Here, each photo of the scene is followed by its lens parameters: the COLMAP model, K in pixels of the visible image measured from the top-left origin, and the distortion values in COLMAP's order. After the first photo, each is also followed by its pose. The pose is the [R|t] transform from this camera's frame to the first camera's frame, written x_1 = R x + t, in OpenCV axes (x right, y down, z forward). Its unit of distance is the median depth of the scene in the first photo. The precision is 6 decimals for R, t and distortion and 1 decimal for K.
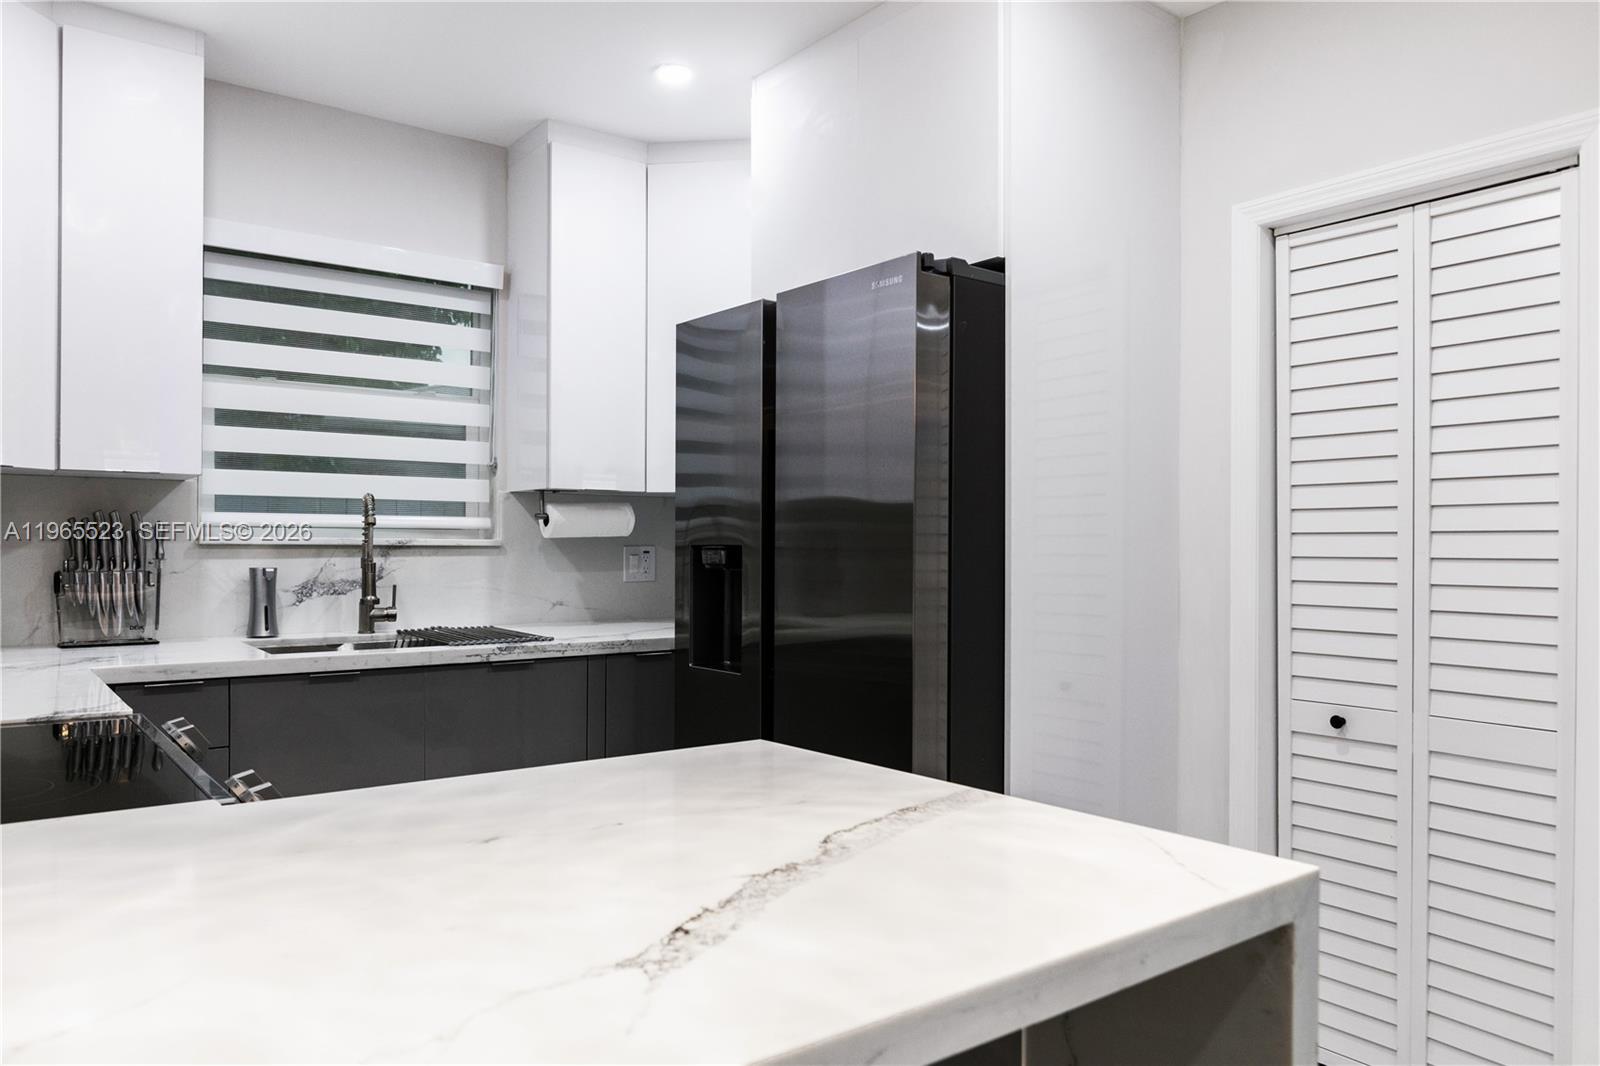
lens RADIAL K [[1104.8, 0, 808.3], [0, 1104.8, 540.8], [0, 0, 1]] dist [-0.001164, 0.001004]
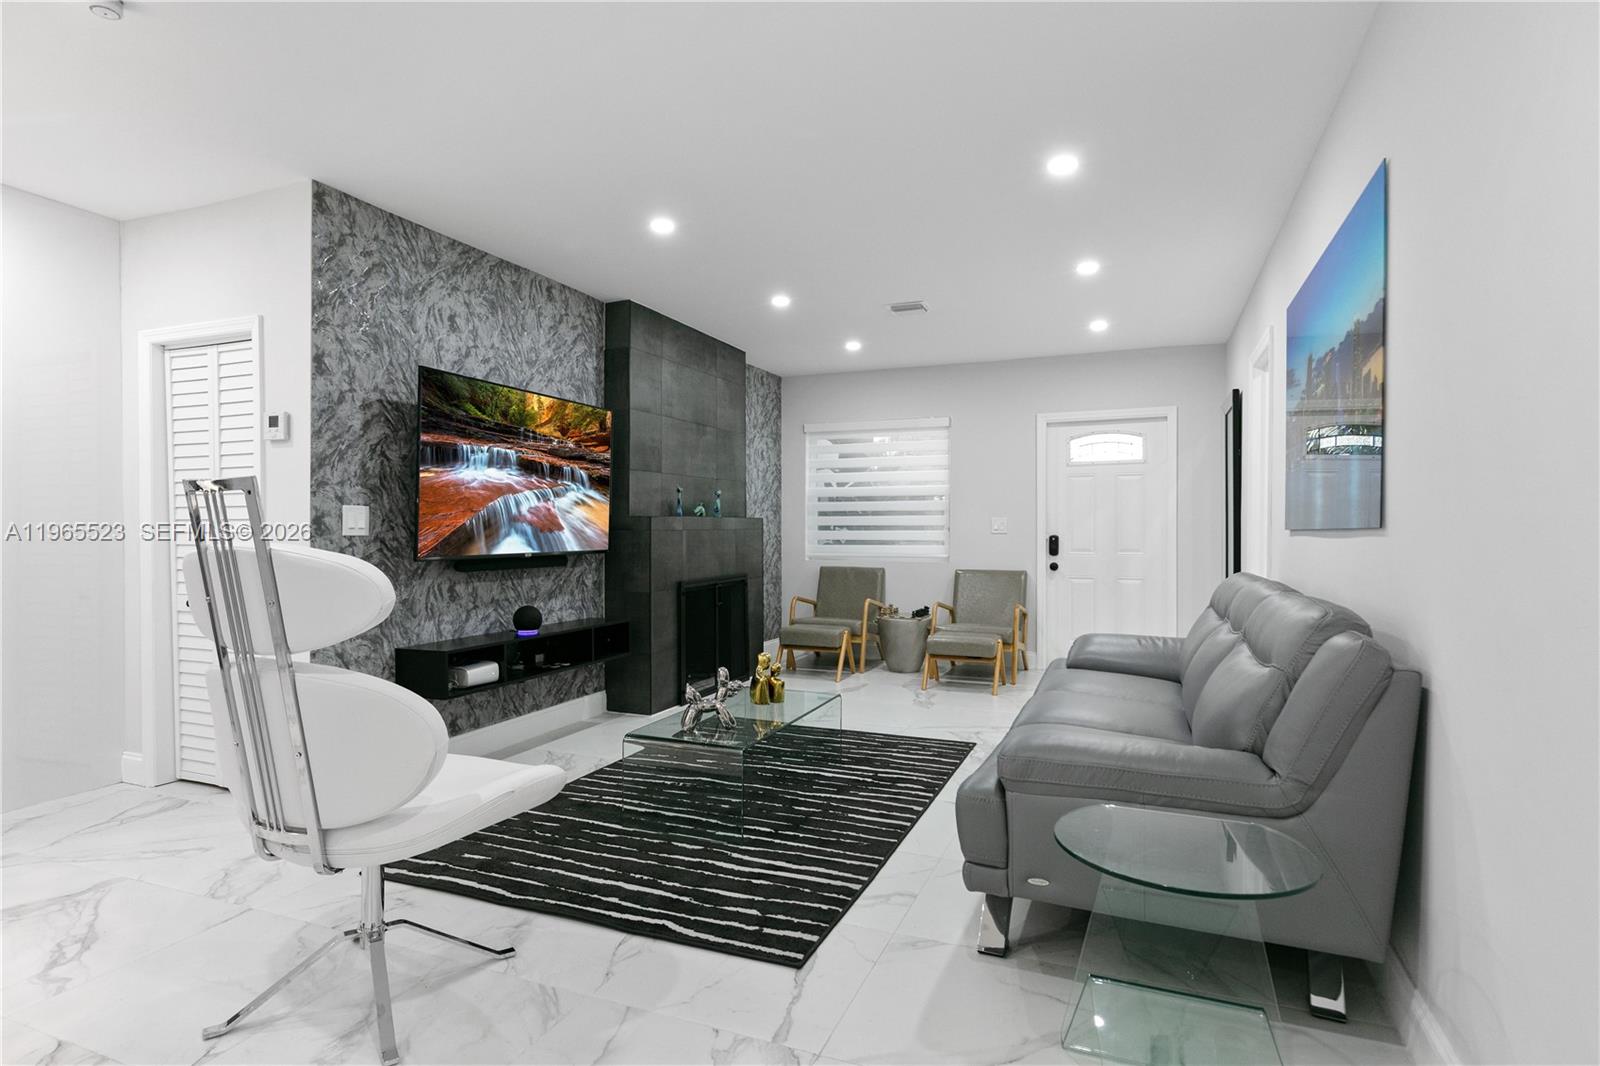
lens RADIAL K [[837.0, 0, 801.2], [0, 837.0, 527.5], [0, 0, 1]] dist [-0.004171, 0.001526]
pose [[0.856178, -0.005113, 0.516656, 0.537393], [0.001001, 0.999966, 0.008237, 0.015242], [-0.516680, -0.006536, 0.856153, -0.689032]]
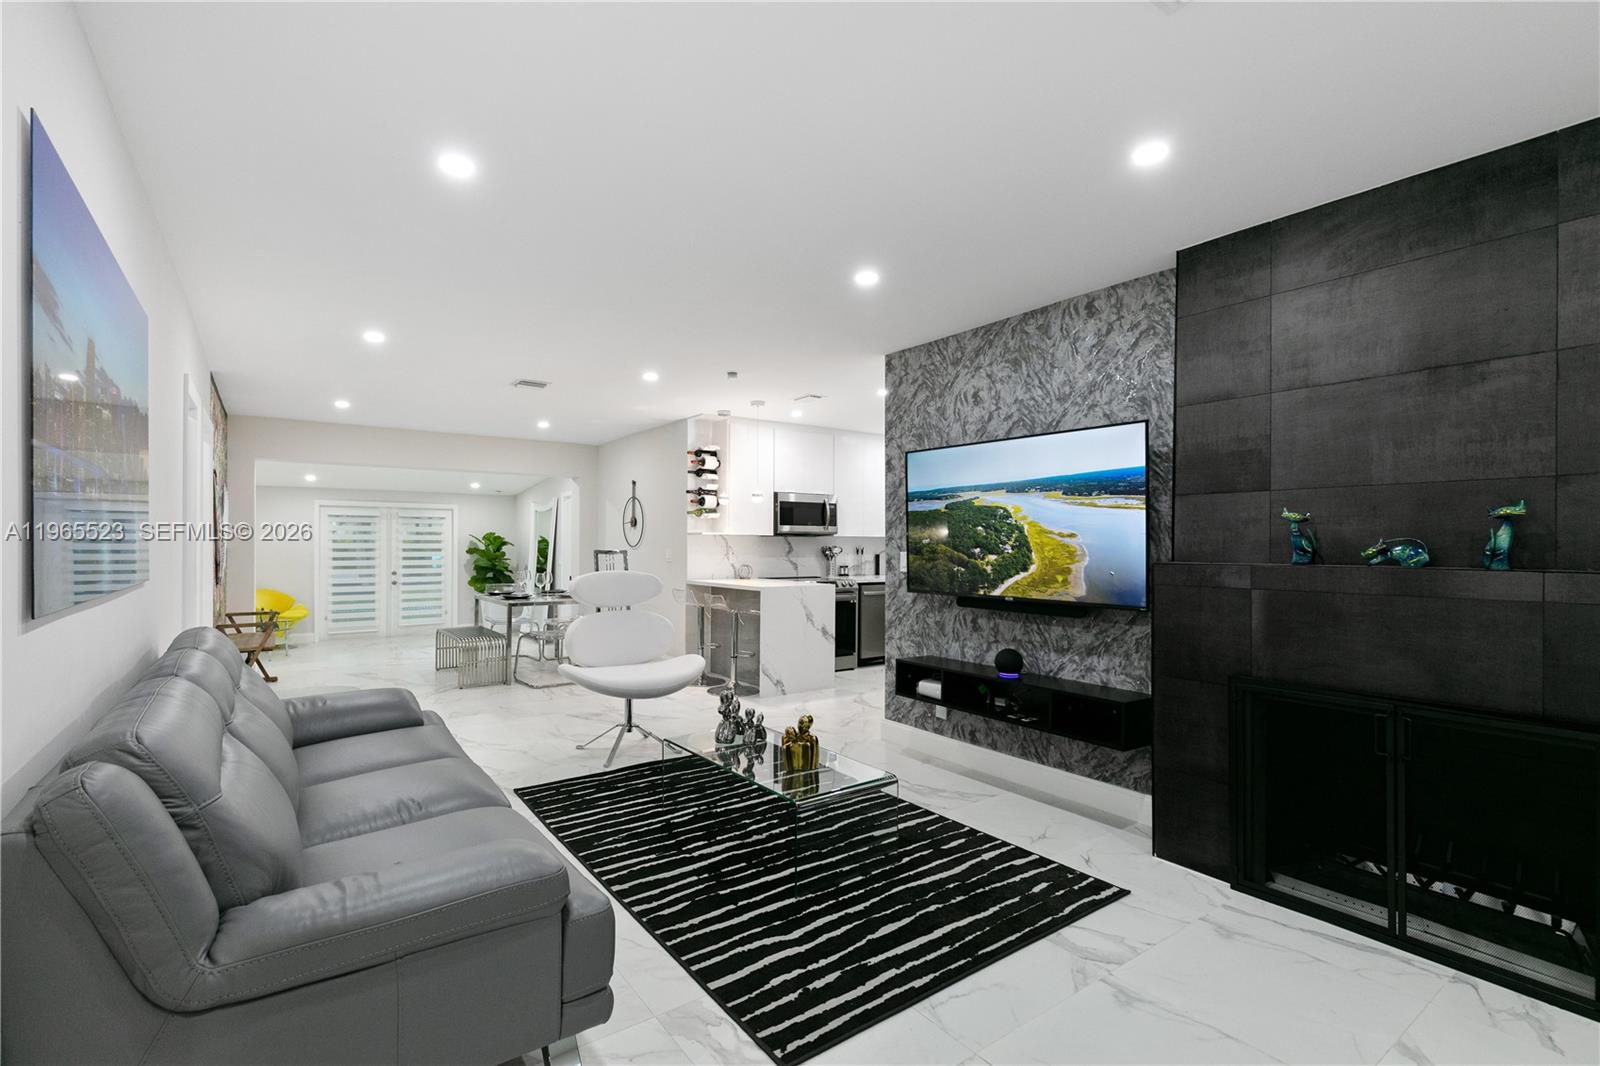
lens RADIAL K [[735.7, 0, 801.9], [0, 735.7, 542.0], [0, 0, 1]] dist [0.011738, 0.000704]
pose [[-0.013798, -0.007890, -0.999874, 2.178441], [0.000897, 0.999968, -0.007903, -0.016124], [0.999904, -0.001006, -0.013791, 0.443135]]
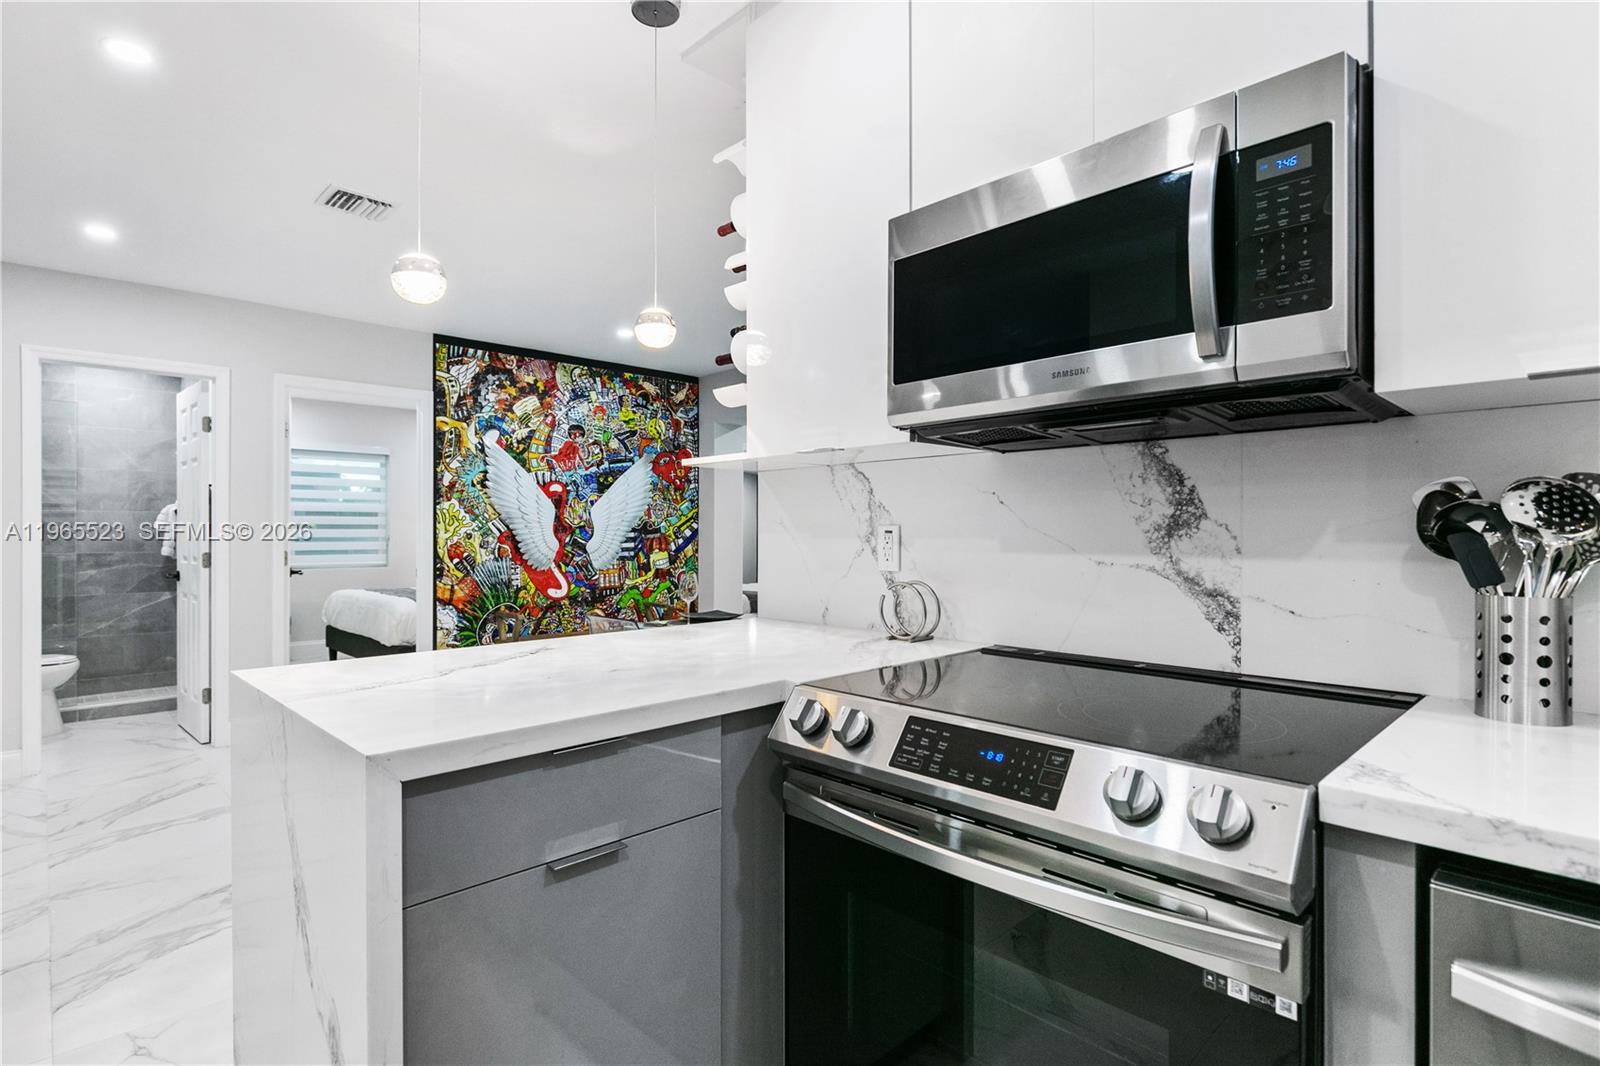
lens RADIAL K [[804.2, 0, 799.9], [0, 804.2, 526.2], [0, 0, 1]] dist [0.002451, 0.000183]
pose [[-0.994051, -0.006544, -0.108718, -0.153291], [-0.004779, 0.999853, -0.016482, 0.009027], [0.108810, -0.015865, -0.993936, 0.844977]]
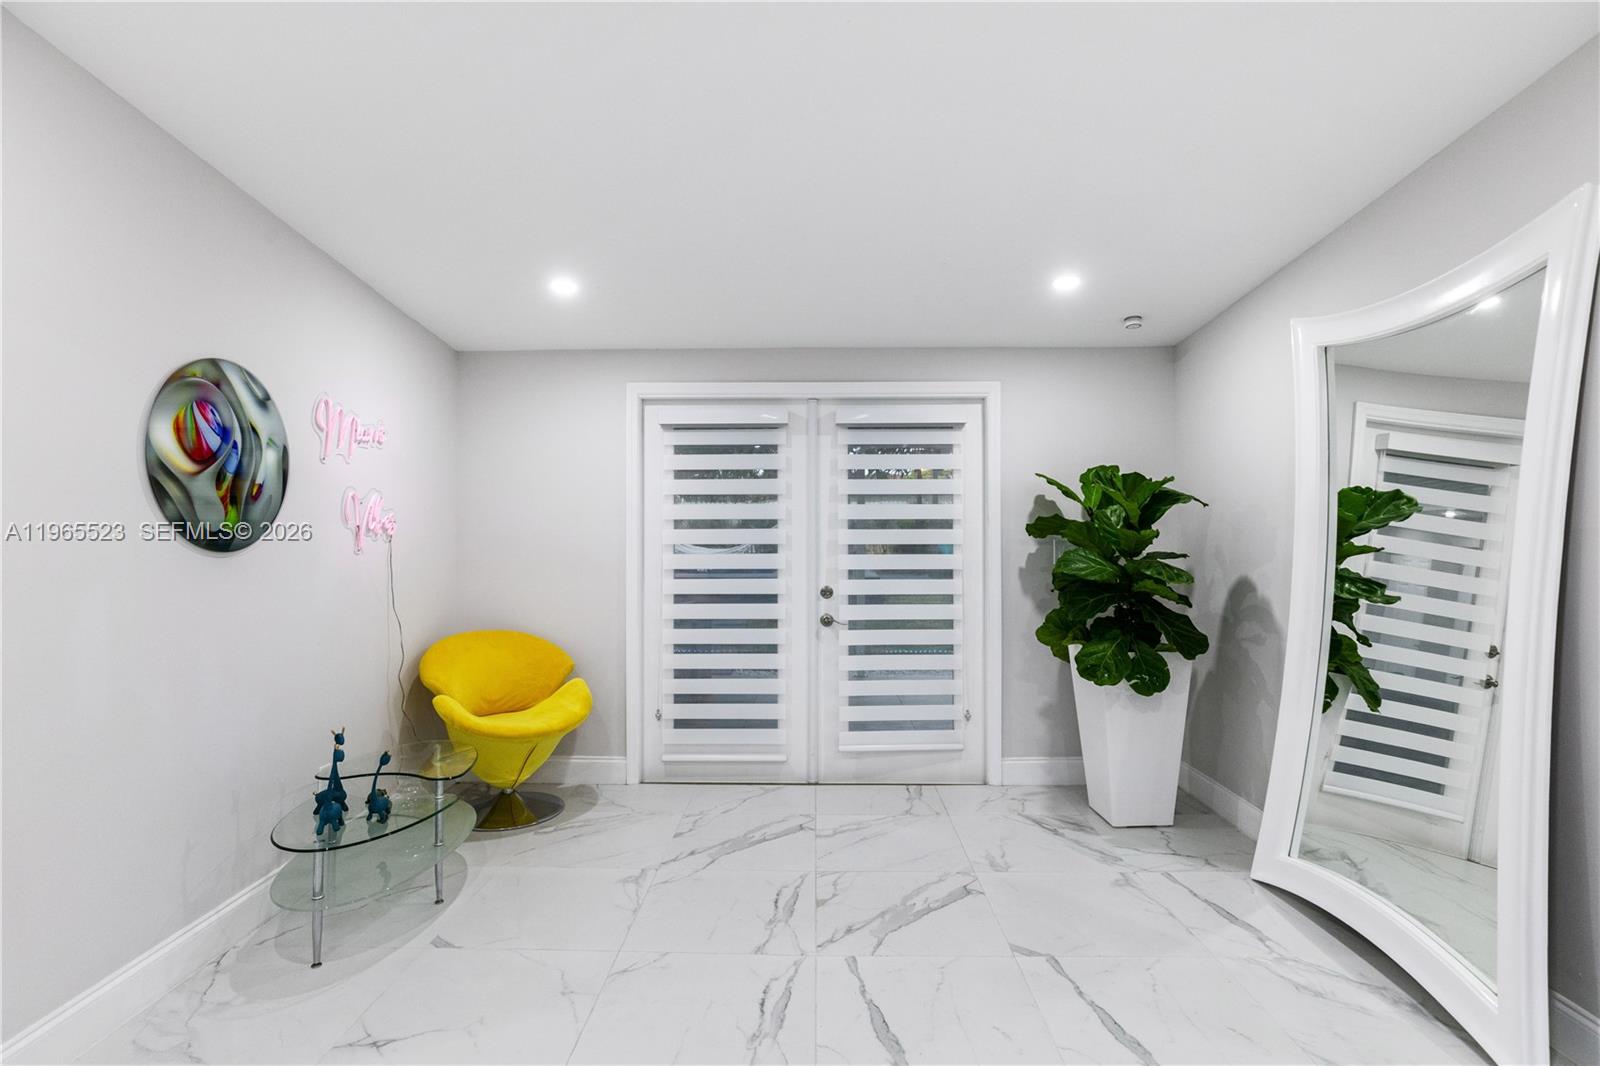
lens RADIAL K [[804.2, 0, 797.1], [0, 804.2, 529.4], [0, 0, 1]] dist [0.002451, 0.000183]
pose [[-0.625507, -0.004406, -0.780206, -0.367139], [0.002362, 0.999969, -0.007541, 0.011301], [0.780215, -0.006560, -0.625478, -0.820782]]
